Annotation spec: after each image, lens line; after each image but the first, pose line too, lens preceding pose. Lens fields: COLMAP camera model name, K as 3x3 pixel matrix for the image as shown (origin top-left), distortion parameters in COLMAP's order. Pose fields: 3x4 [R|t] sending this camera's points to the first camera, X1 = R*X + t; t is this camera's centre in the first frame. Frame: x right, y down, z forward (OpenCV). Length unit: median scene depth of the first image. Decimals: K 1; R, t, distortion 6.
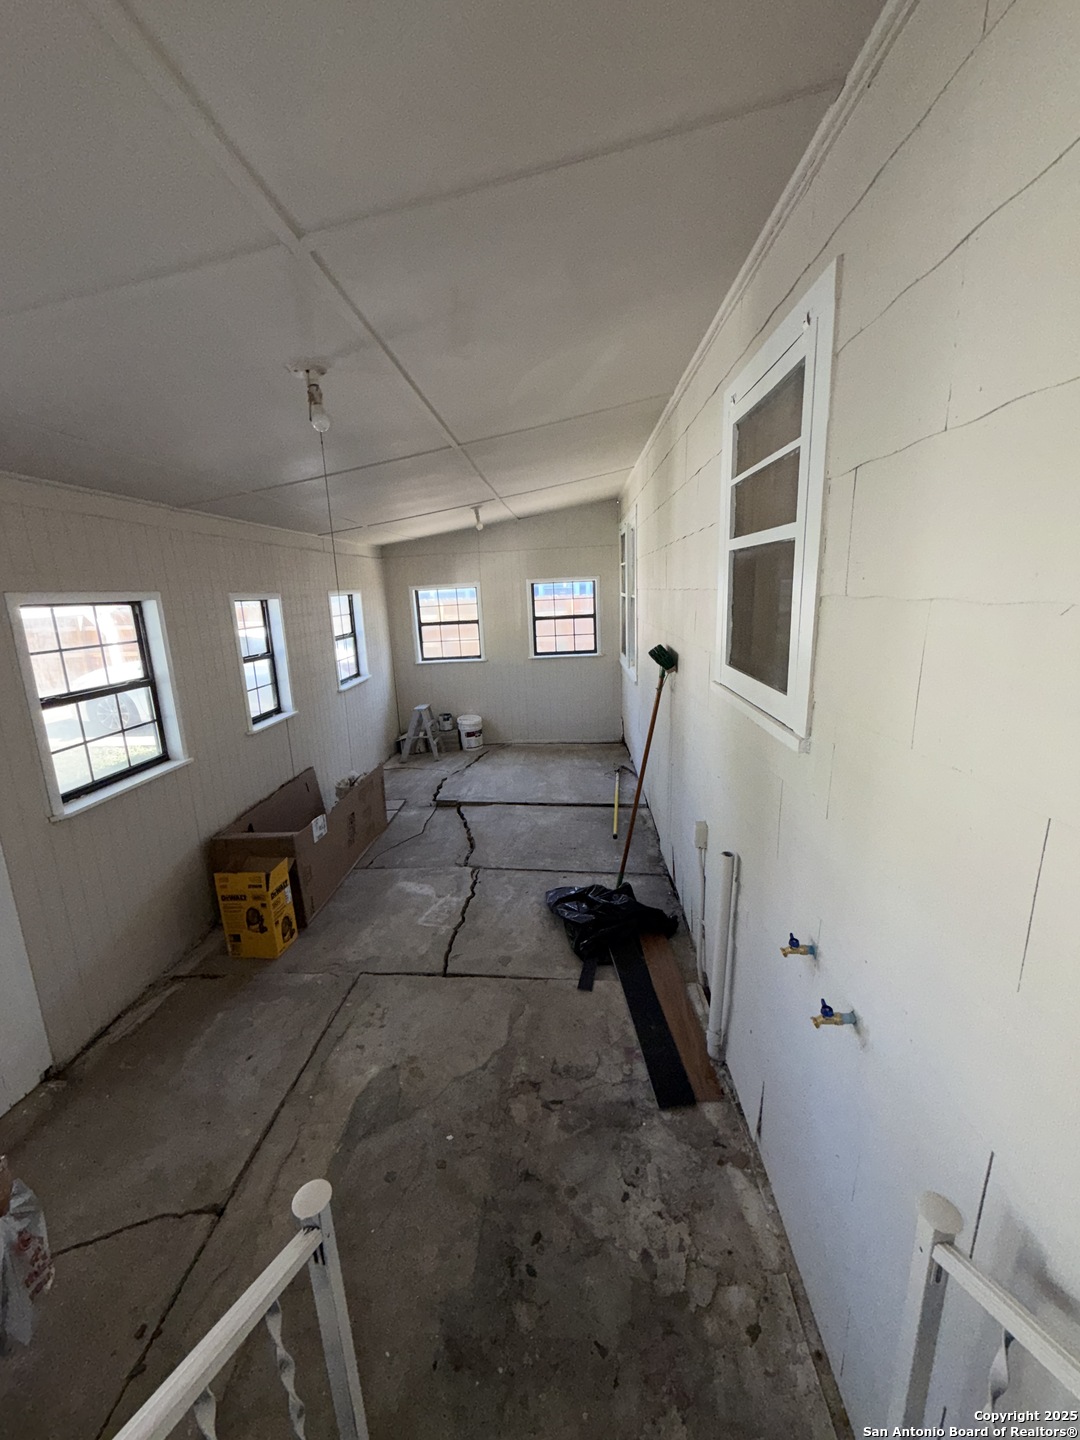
lens RADIAL K [[574.8, 0, 534.5], [0, 574.8, 718.6], [0, 0, 1]] dist [-0.000676, 0.000111]
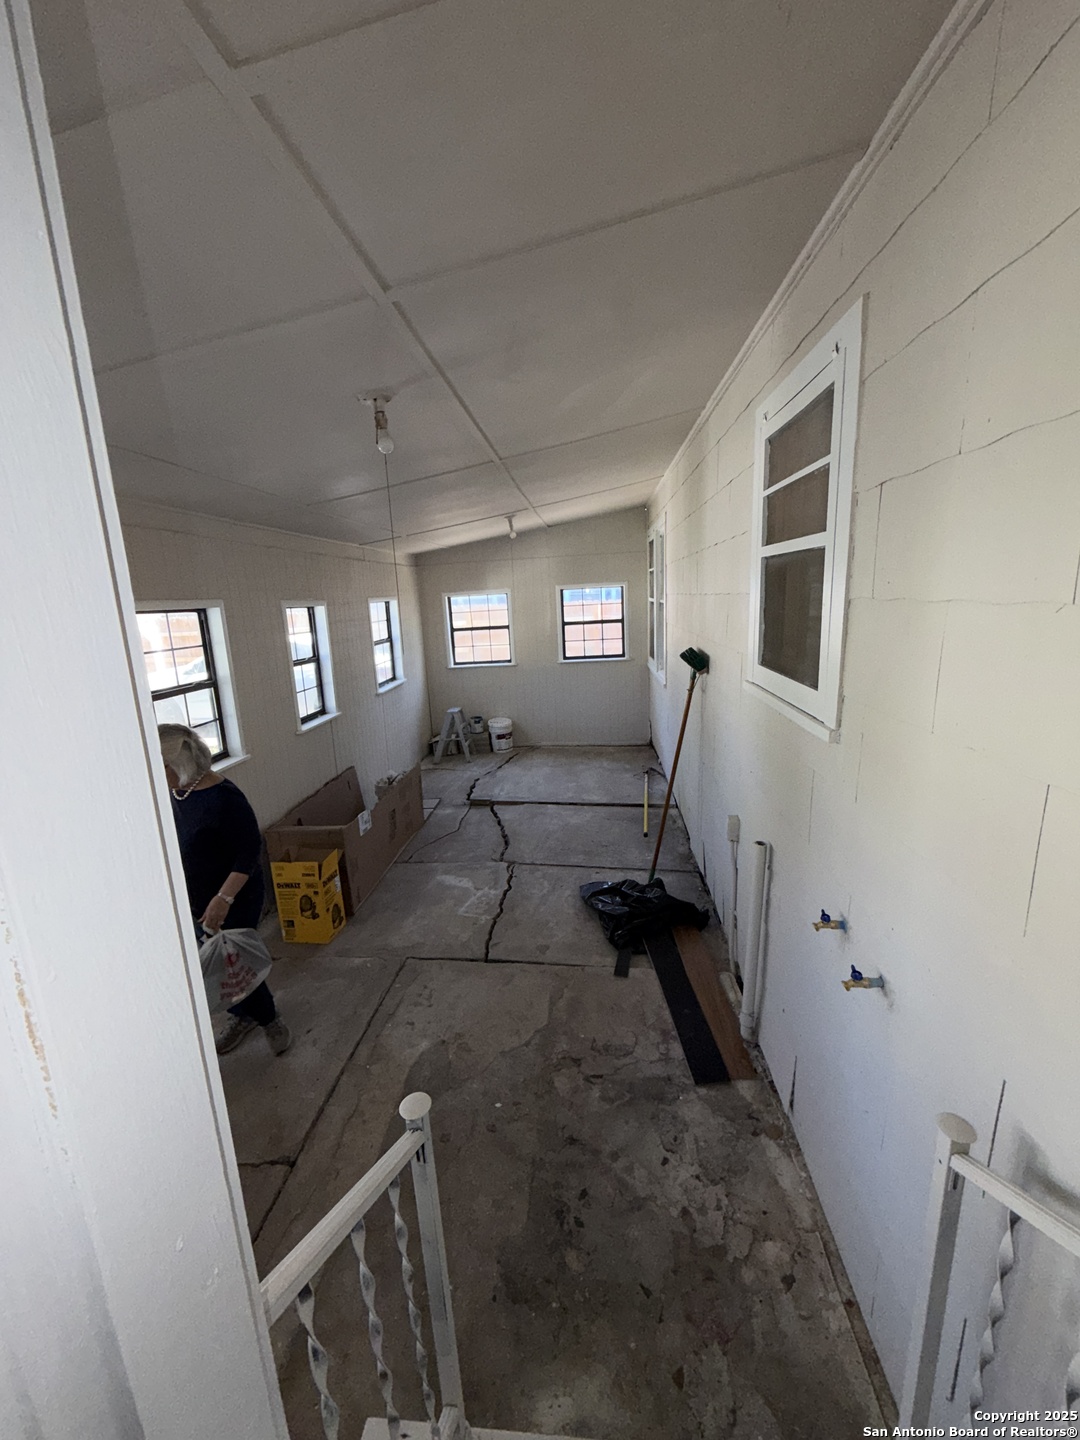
lens RADIAL K [[574.8, 0, 534.1], [0, 574.8, 718.2], [0, 0, 1]] dist [-0.000676, 0.000111]
pose [[0.999186, 0.001503, -0.040319, -0.029265], [-0.001940, 0.999940, -0.010799, 0.013923], [0.040300, 0.010869, 0.999129, -0.058800]]
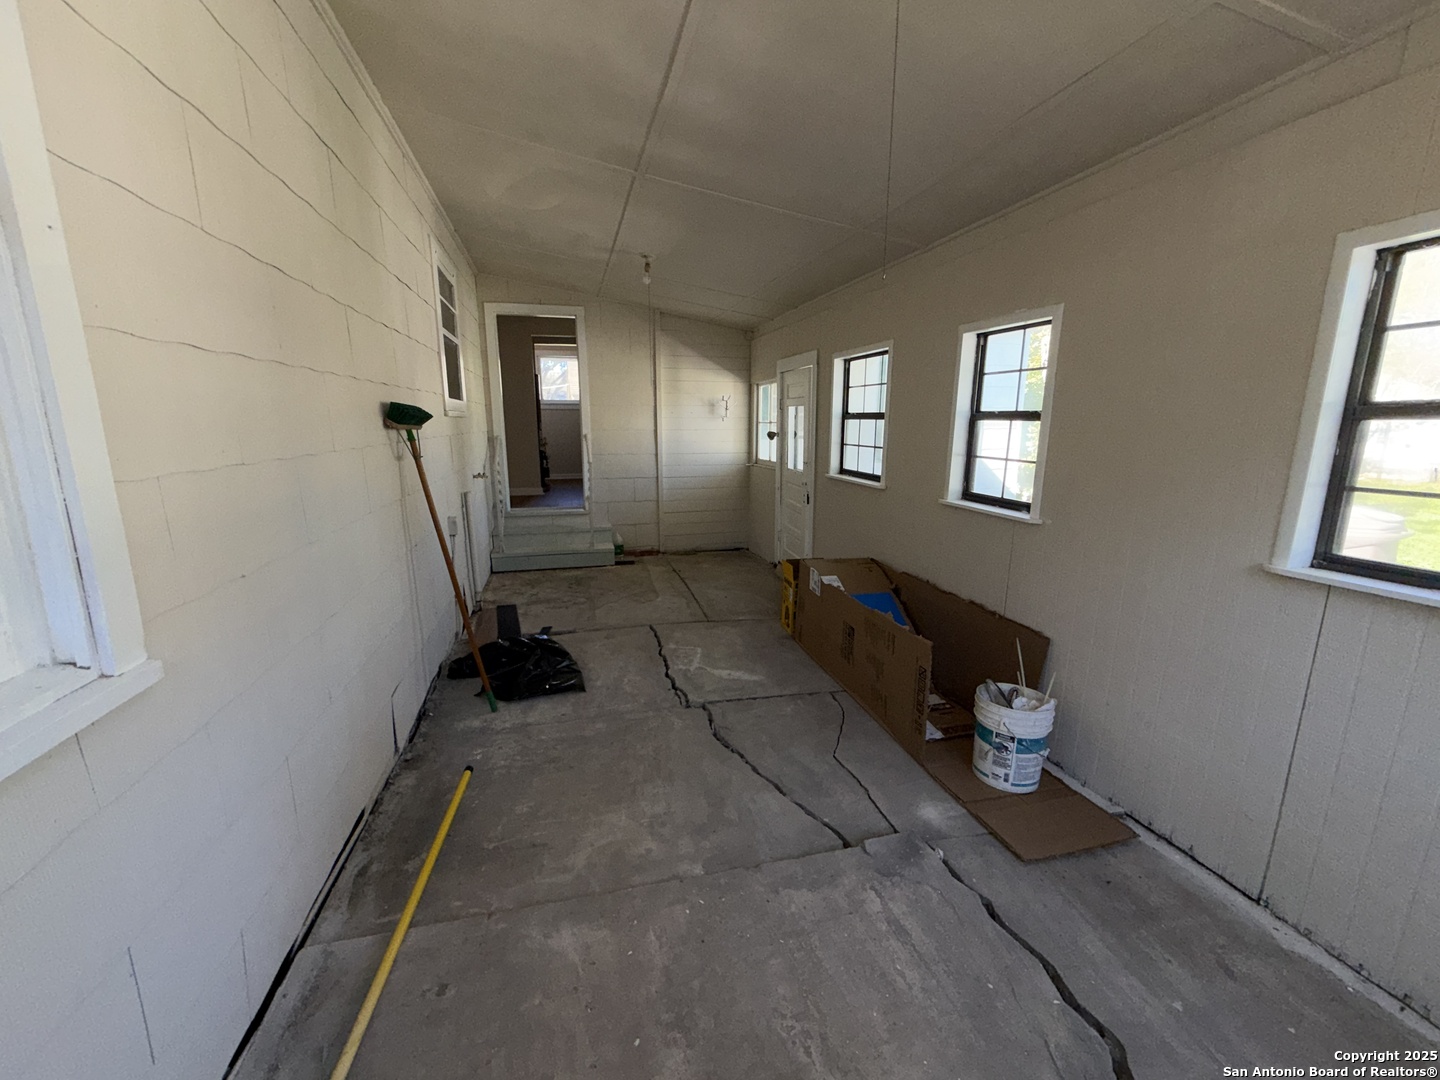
lens RADIAL K [[574.8, 0, 717.0], [0, 574.8, 543.2], [0, 0, 1]] dist [-0.000676, 0.000111]
pose [[-0.949529, 0.100685, -0.297082, 0.092517], [-0.036007, 0.905840, 0.422087, -0.371237], [0.311607, 0.411481, -0.856496, 2.365578]]
